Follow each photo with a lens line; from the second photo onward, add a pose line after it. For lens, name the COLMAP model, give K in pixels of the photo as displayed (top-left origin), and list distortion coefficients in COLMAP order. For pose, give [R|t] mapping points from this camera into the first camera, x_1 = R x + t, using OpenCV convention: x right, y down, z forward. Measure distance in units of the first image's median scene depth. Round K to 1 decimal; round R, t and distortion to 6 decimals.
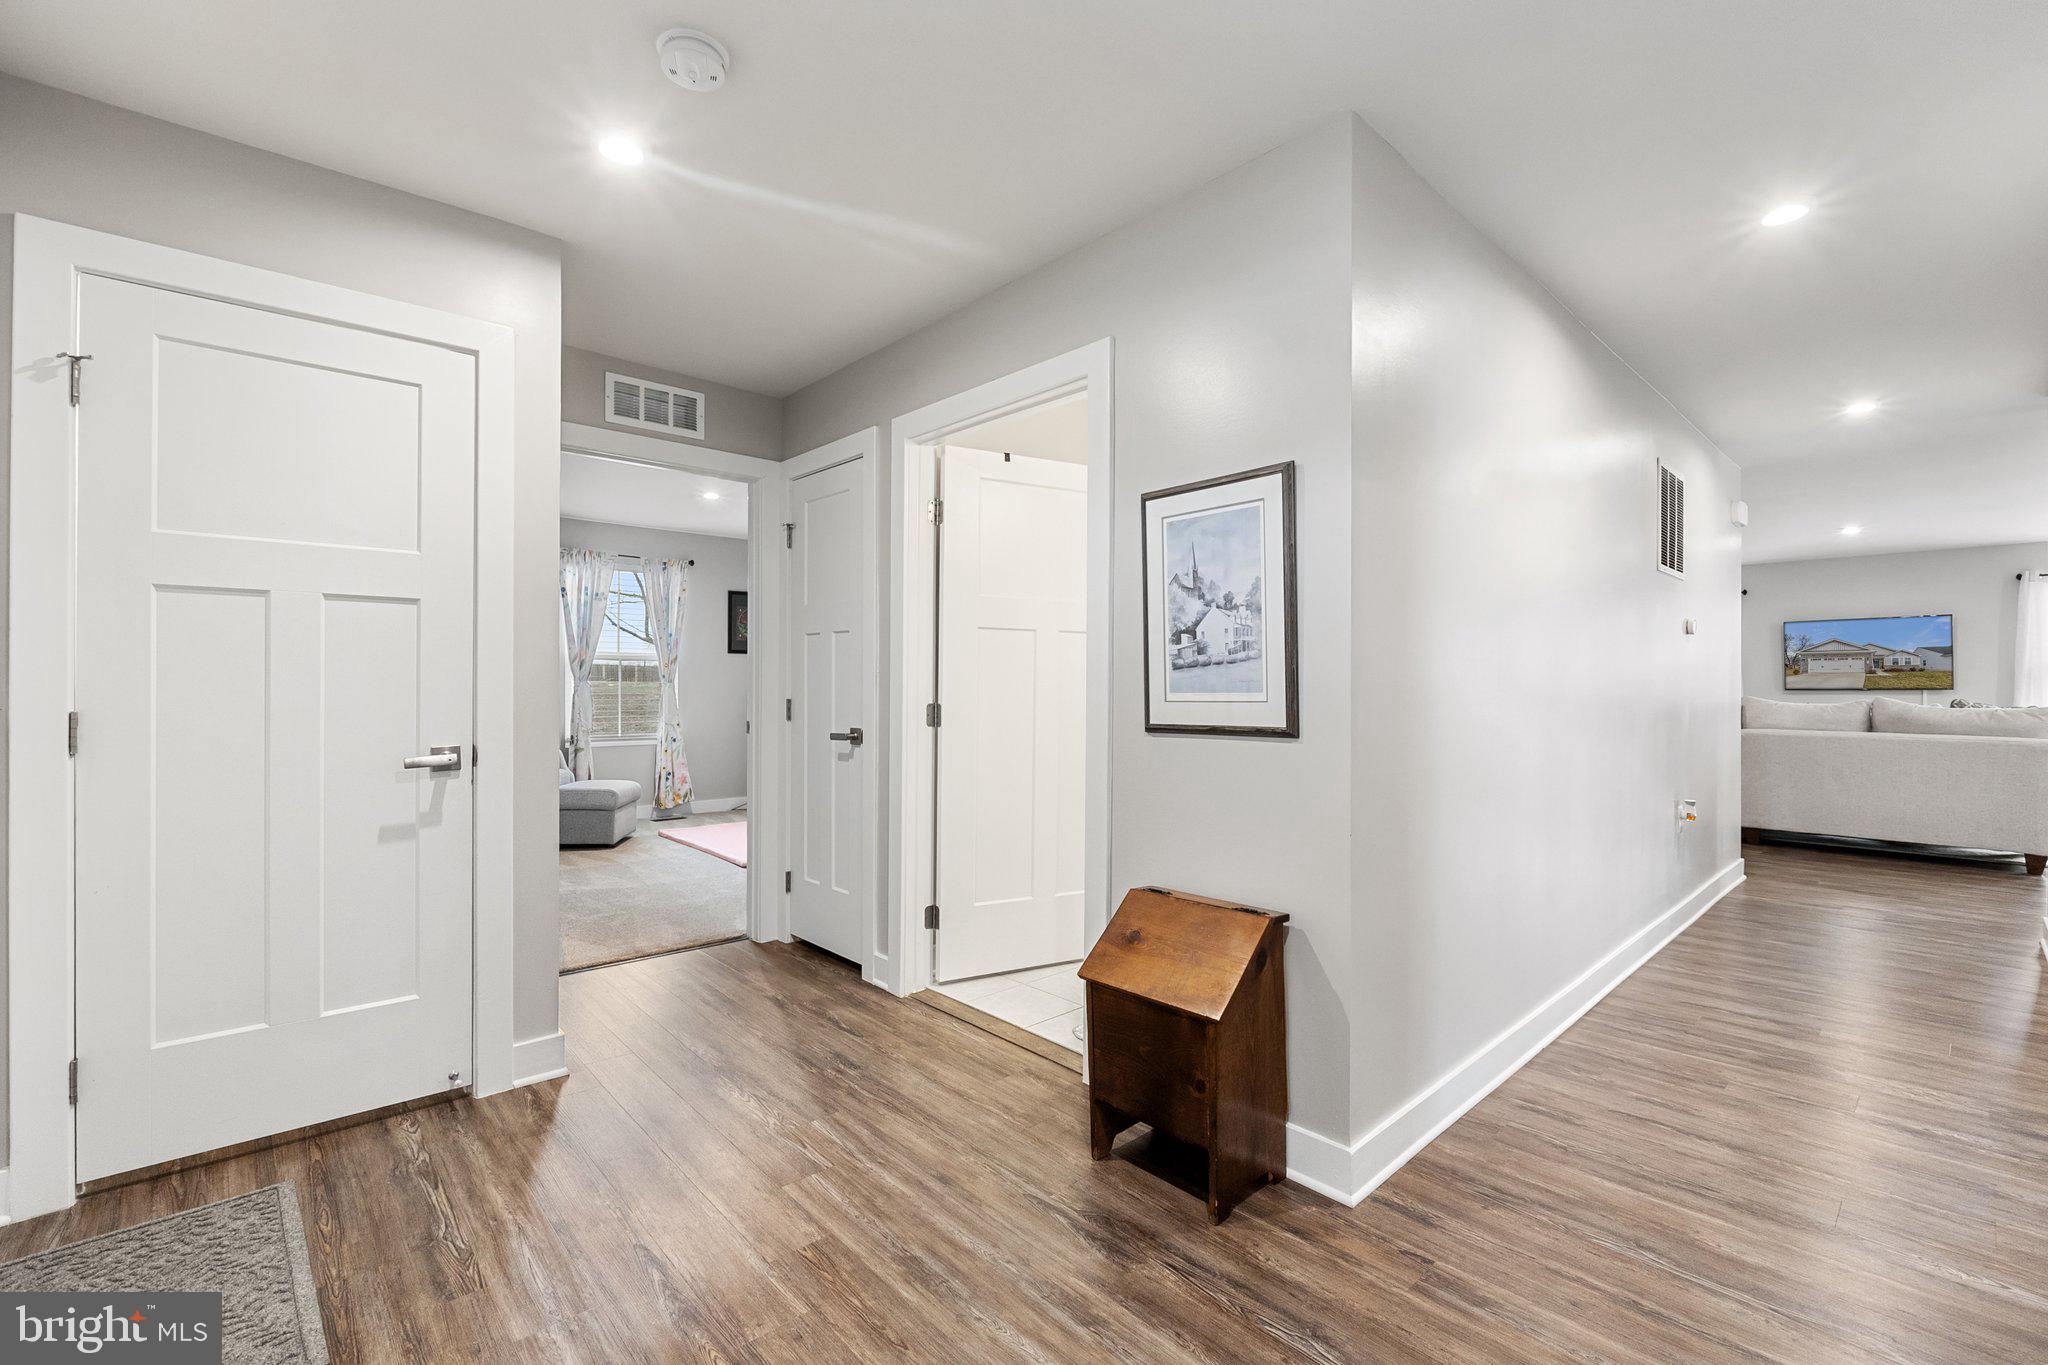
lens RADIAL K [[868.3, 0, 1008.3], [0, 868.3, 683.7], [0, 0, 1]] dist [-0.004307, -0.000995]
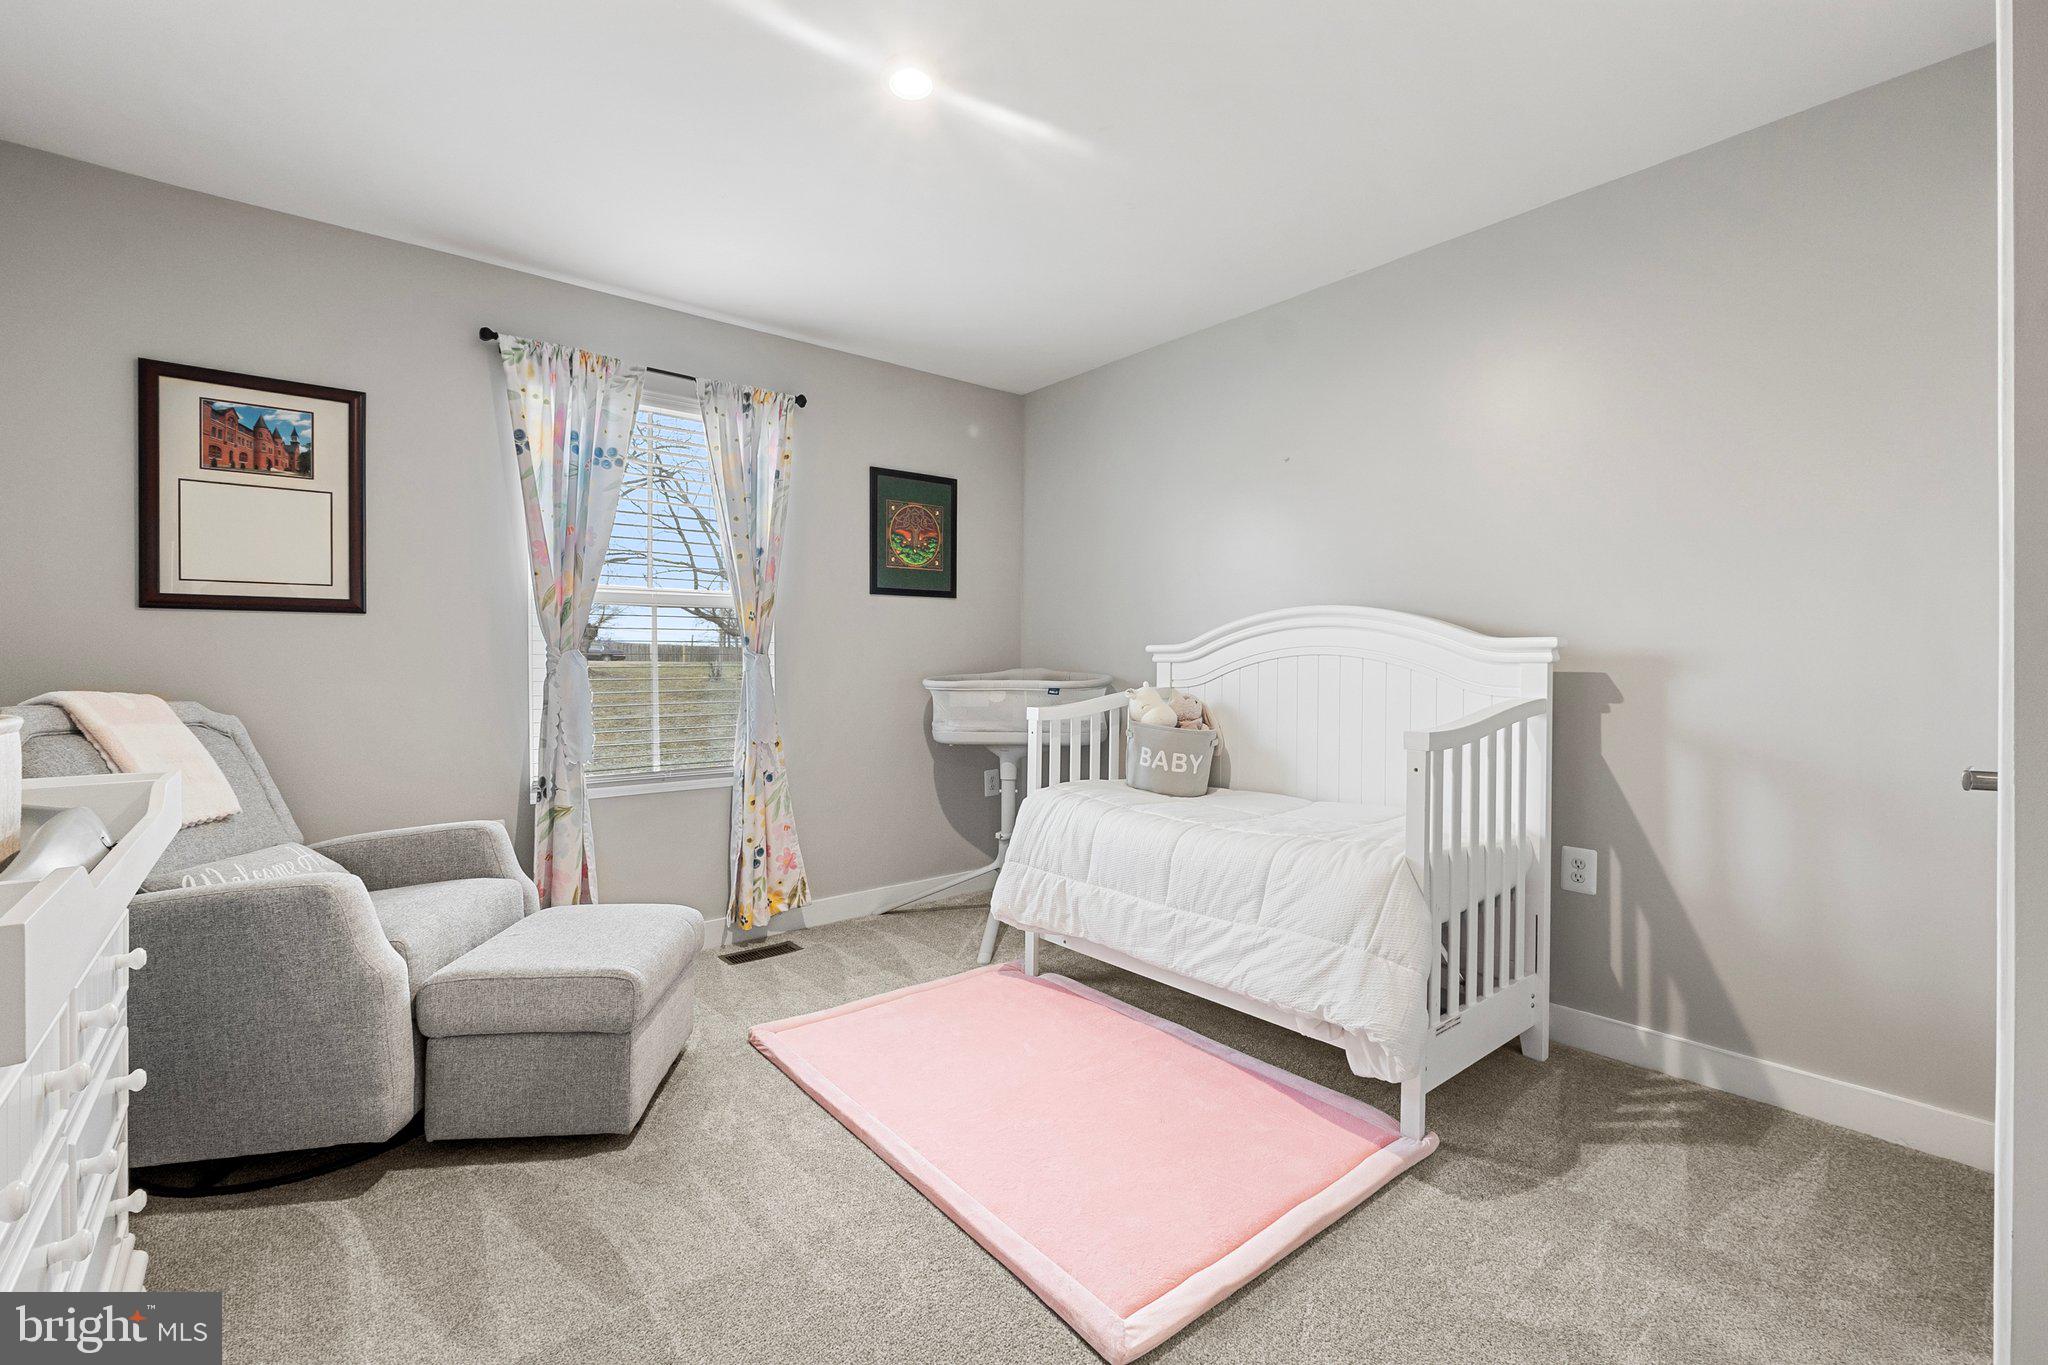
lens RADIAL K [[868.3, 0, 1004.6], [0, 868.3, 665.8], [0, 0, 1]] dist [-0.004307, -0.000995]
pose [[0.998585, -0.004642, -0.052968, -0.246762], [0.005006, 0.999965, 0.006747, 0.002881], [0.052935, -0.007002, 0.998573, 0.571699]]
